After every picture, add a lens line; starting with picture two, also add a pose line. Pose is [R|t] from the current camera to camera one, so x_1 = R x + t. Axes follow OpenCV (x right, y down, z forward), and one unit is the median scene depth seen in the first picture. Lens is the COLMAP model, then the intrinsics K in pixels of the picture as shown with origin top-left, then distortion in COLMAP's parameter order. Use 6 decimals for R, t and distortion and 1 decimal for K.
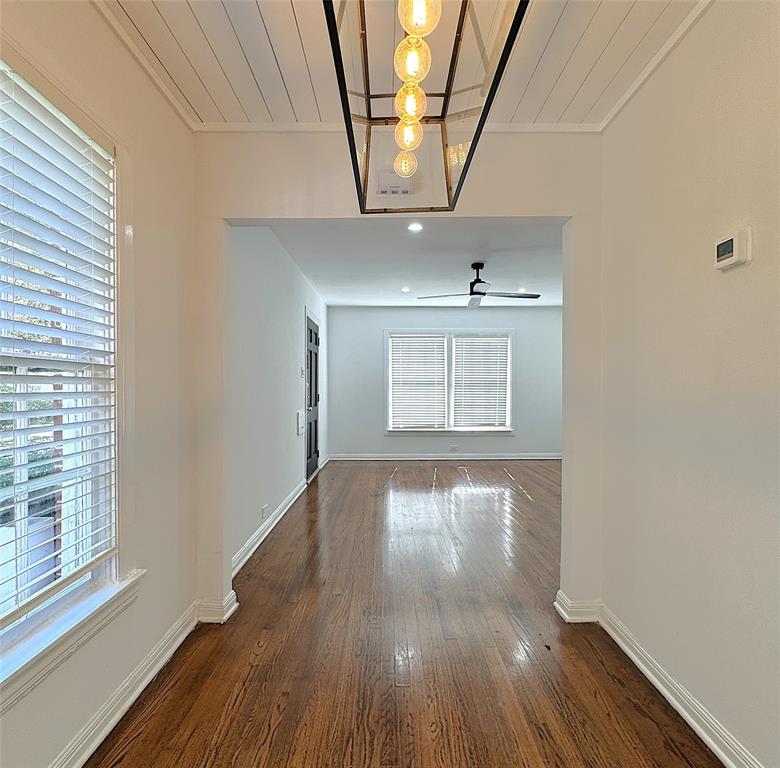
lens RADIAL K [[456.3, 0, 390.0], [0, 456.3, 384.0], [0, 0, 1]] dist [0.001195, 0.000049]
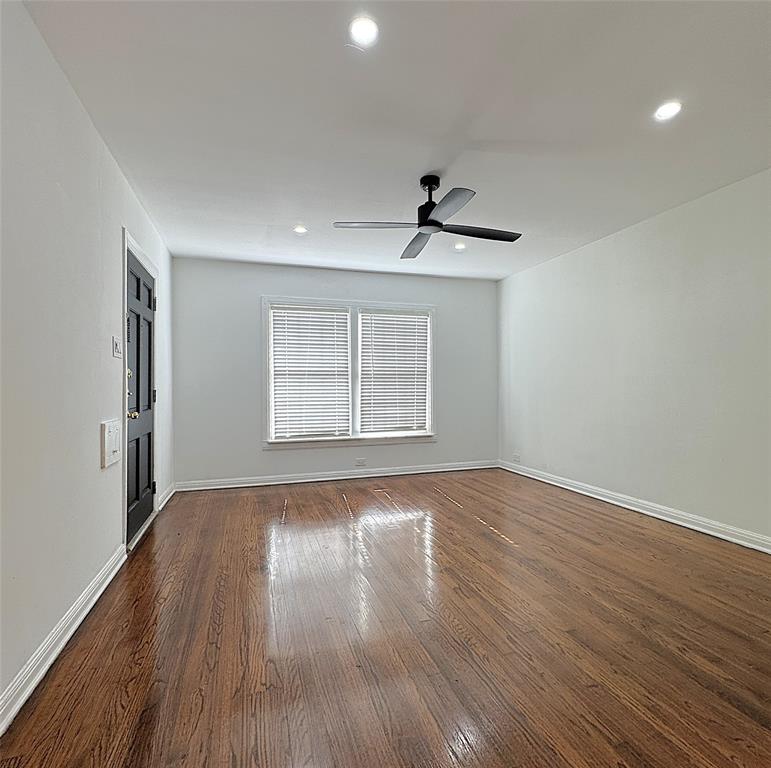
lens RADIAL K [[427.6, 0, 385.5], [0, 427.6, 384.0], [0, 0, 1]] dist [-0.004212, -0.000786]
pose [[0.951679, -0.003798, 0.307071, -0.034796], [0.003566, 0.999993, 0.001319, 0.013783], [-0.307074, -0.000160, 0.951686, 0.332087]]
